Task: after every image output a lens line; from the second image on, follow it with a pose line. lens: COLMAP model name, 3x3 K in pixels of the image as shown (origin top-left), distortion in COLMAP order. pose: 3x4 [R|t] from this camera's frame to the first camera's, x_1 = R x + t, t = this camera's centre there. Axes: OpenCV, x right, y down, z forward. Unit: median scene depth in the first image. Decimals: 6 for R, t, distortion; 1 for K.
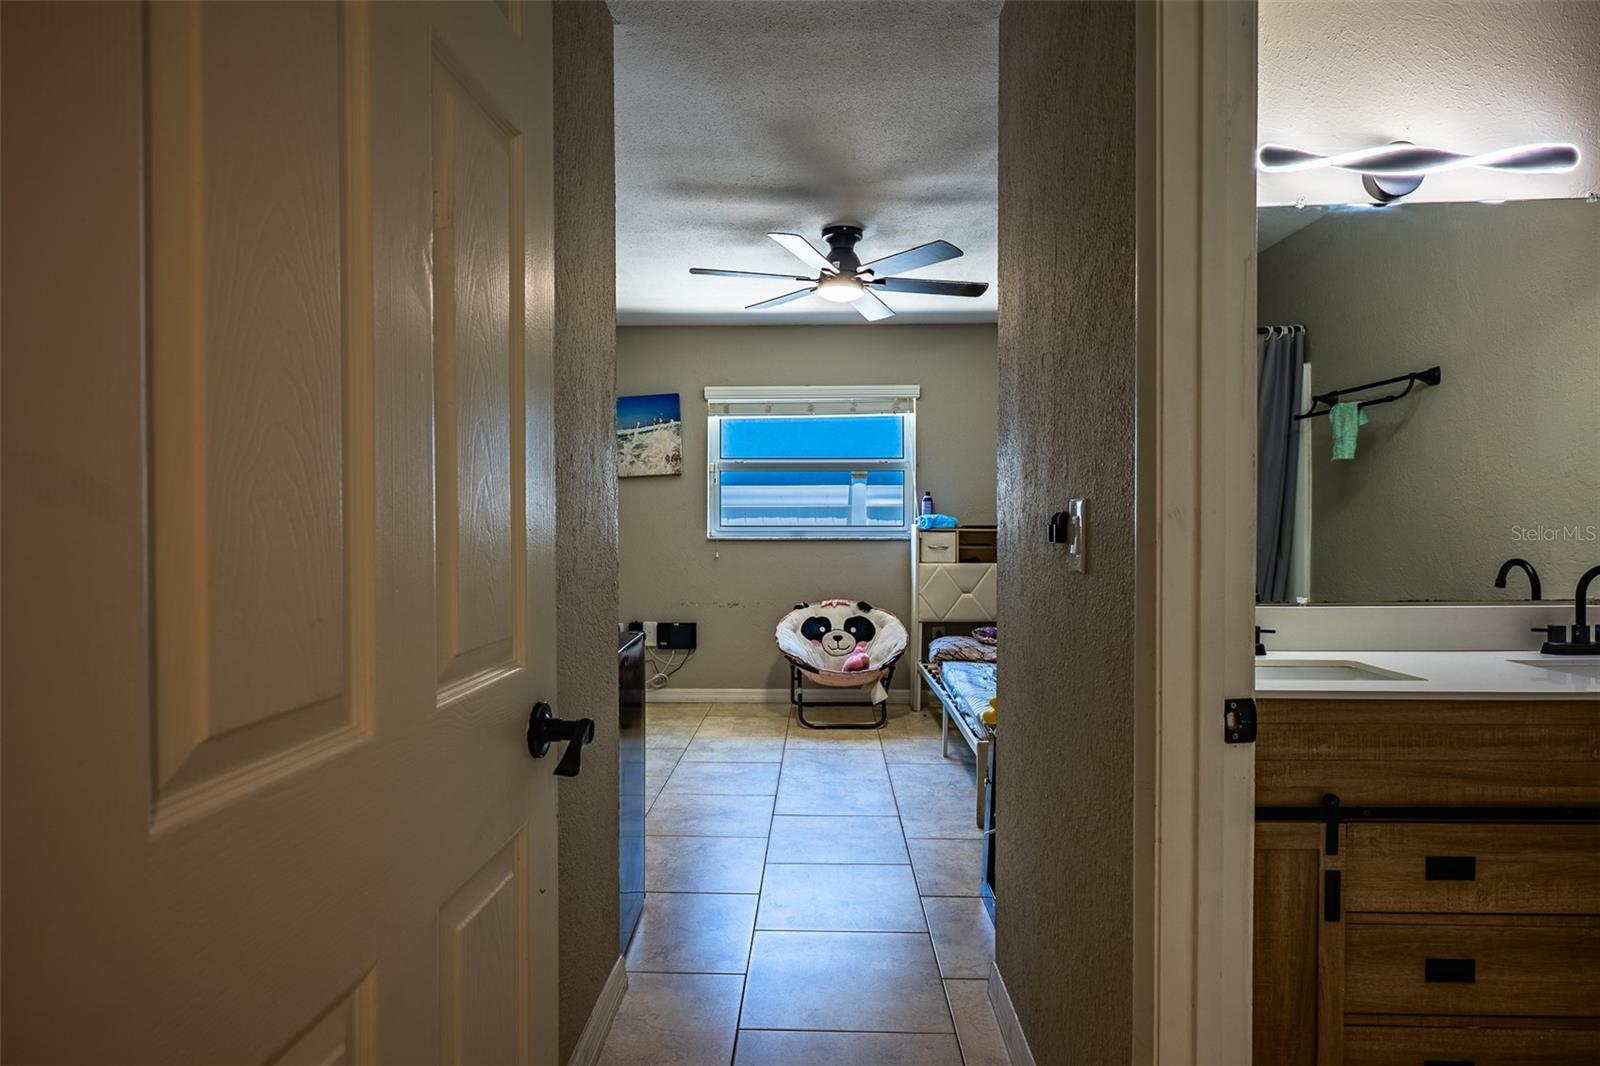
lens RADIAL K [[896.9, 0, 794.2], [0, 896.9, 533.6], [0, 0, 1]] dist [0.000031, 0.001629]
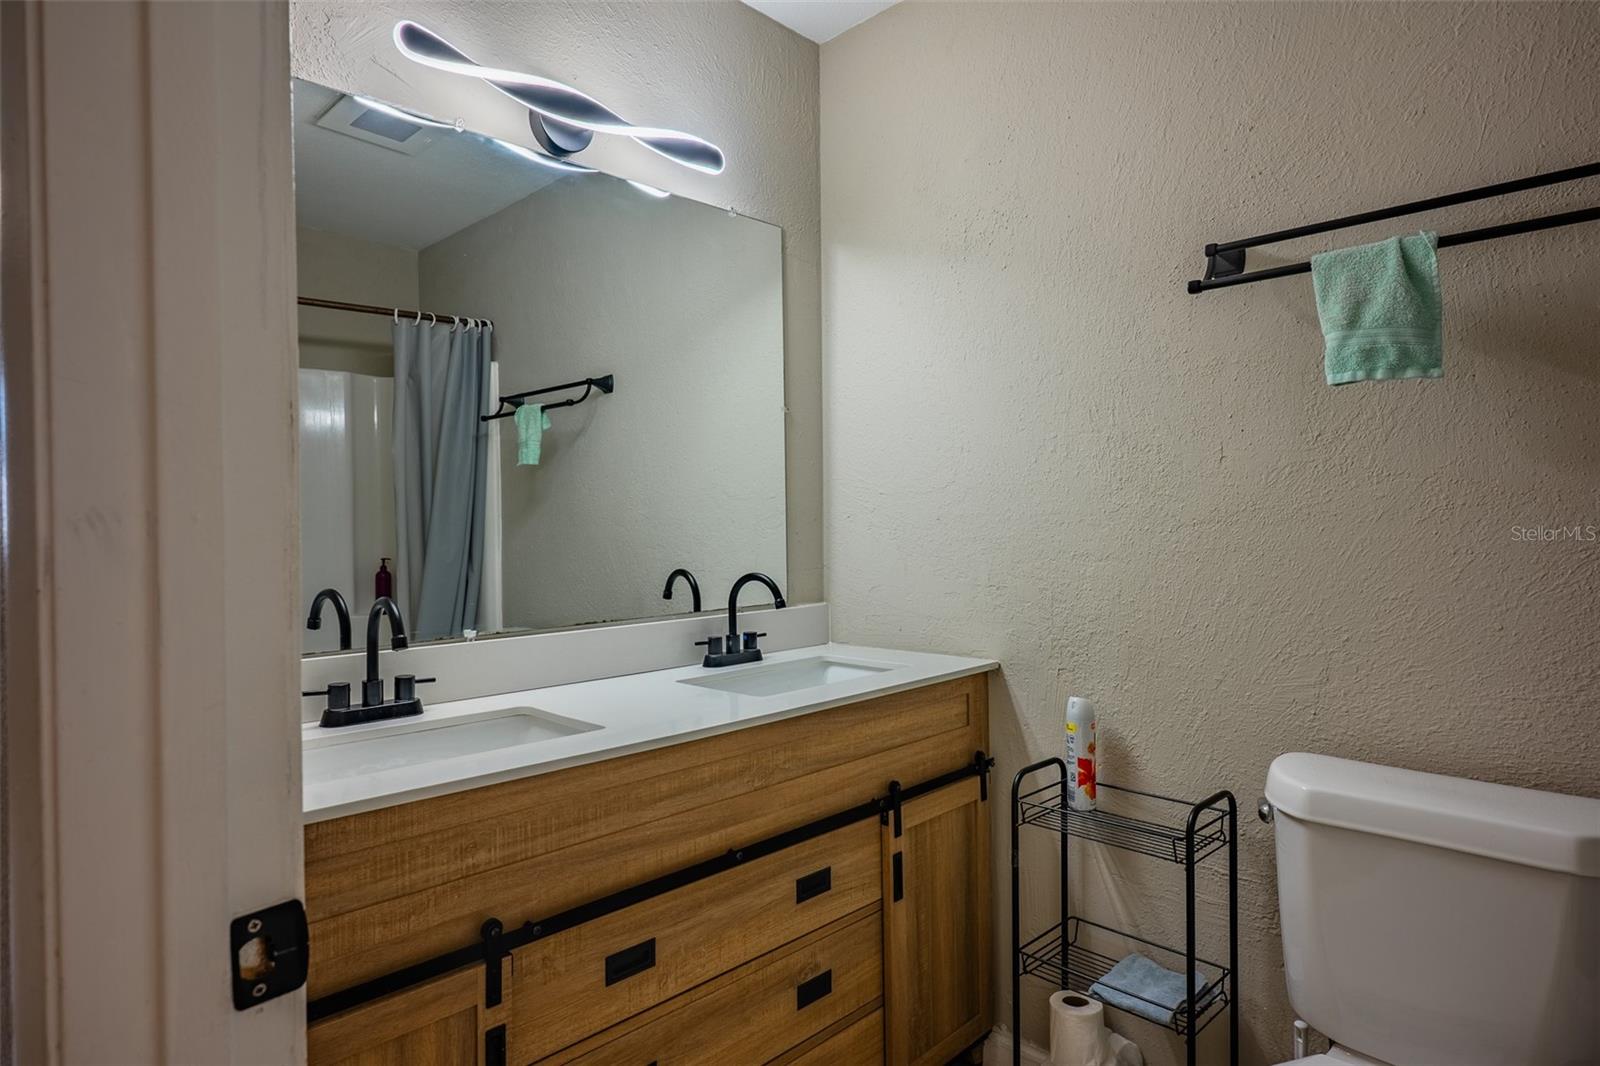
lens RADIAL K [[896.9, 0, 794.2], [0, 896.9, 533.6], [0, 0, 1]] dist [0.000031, 0.001629]
pose [[0.683148, -0.009793, 0.730214, 0.204119], [0.018237, 0.999827, -0.003653, -0.005331], [-0.730052, 0.015813, 0.683209, 0.278474]]
